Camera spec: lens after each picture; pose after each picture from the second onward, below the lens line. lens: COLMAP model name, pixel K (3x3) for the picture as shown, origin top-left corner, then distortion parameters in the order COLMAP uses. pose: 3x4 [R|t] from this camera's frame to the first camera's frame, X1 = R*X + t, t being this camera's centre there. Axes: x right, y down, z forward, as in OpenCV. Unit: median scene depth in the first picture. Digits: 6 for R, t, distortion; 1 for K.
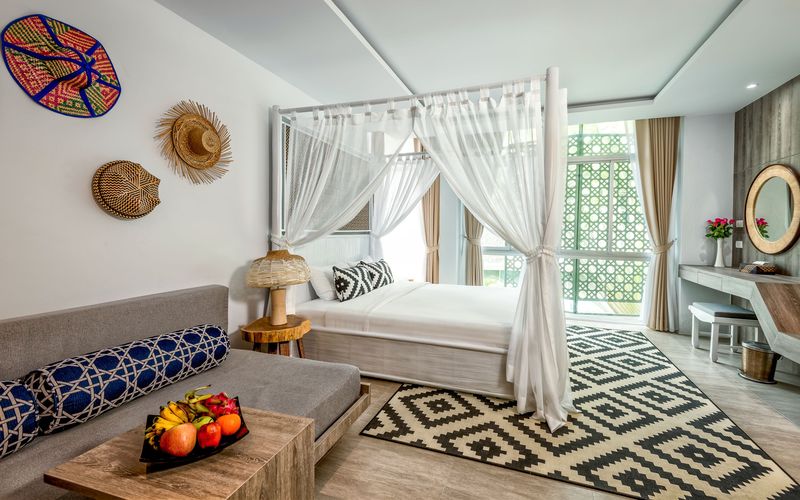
lens RADIAL K [[354.0, 0, 410.8], [0, 354.0, 235.7], [0, 0, 1]] dist [-0.000104, -0.001009]
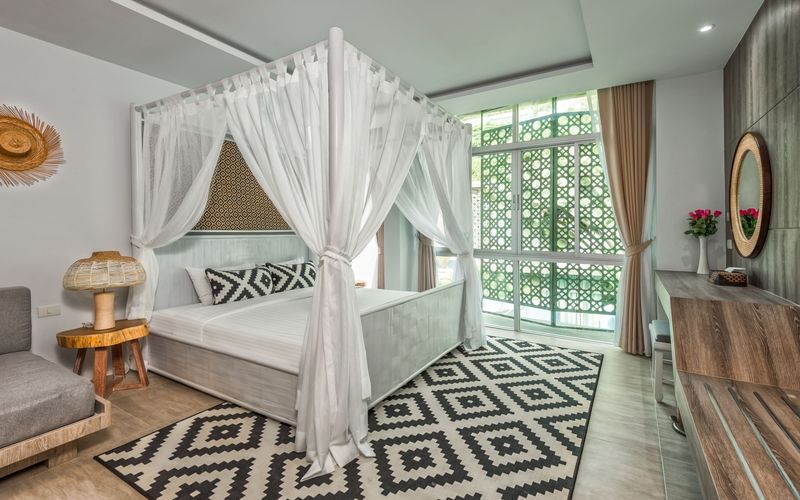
lens RADIAL K [[365.2, 0, 416.2], [0, 365.2, 225.1], [0, 0, 1]] dist [0.002094, -0.000243]
pose [[0.982506, -0.012370, -0.185819, 0.601411], [0.007191, 0.999567, -0.028517, 0.002956], [0.186092, 0.026682, 0.982170, 0.164257]]
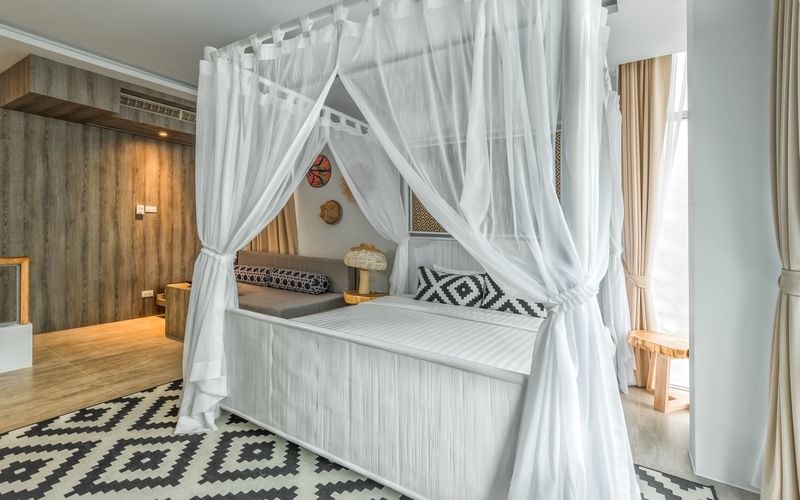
lens RADIAL K [[365.2, 0, 416.2], [0, 365.2, 225.1], [0, 0, 1]] dist [0.002094, -0.000243]
pose [[-0.190786, -0.044713, -0.980613, 1.020720], [-0.063147, 0.997452, -0.033195, -0.000715], [0.979598, 0.055590, -0.193123, 1.394298]]
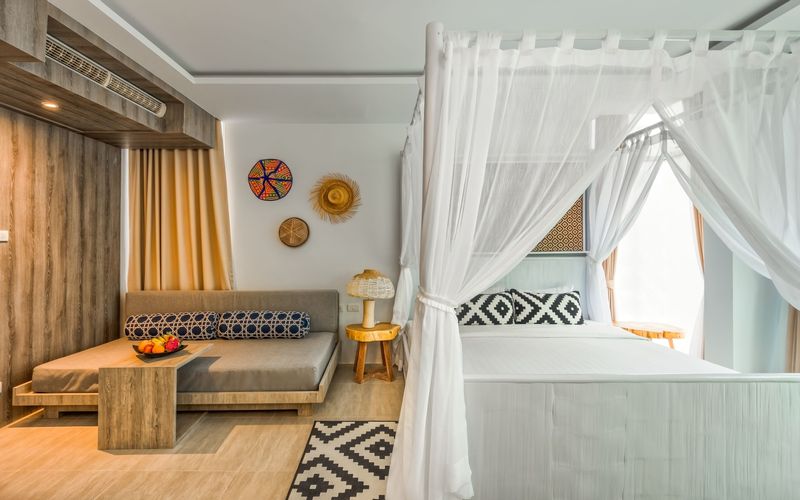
lens RADIAL K [[369.2, 0, 387.7], [0, 369.2, 226.7], [0, 0, 1]] dist [0.001989, 0.000201]
pose [[0.349371, -0.062825, -0.934876, 0.851726], [-0.012582, 0.997345, -0.071725, -0.017808], [0.936900, 0.036821, 0.347653, 0.554230]]
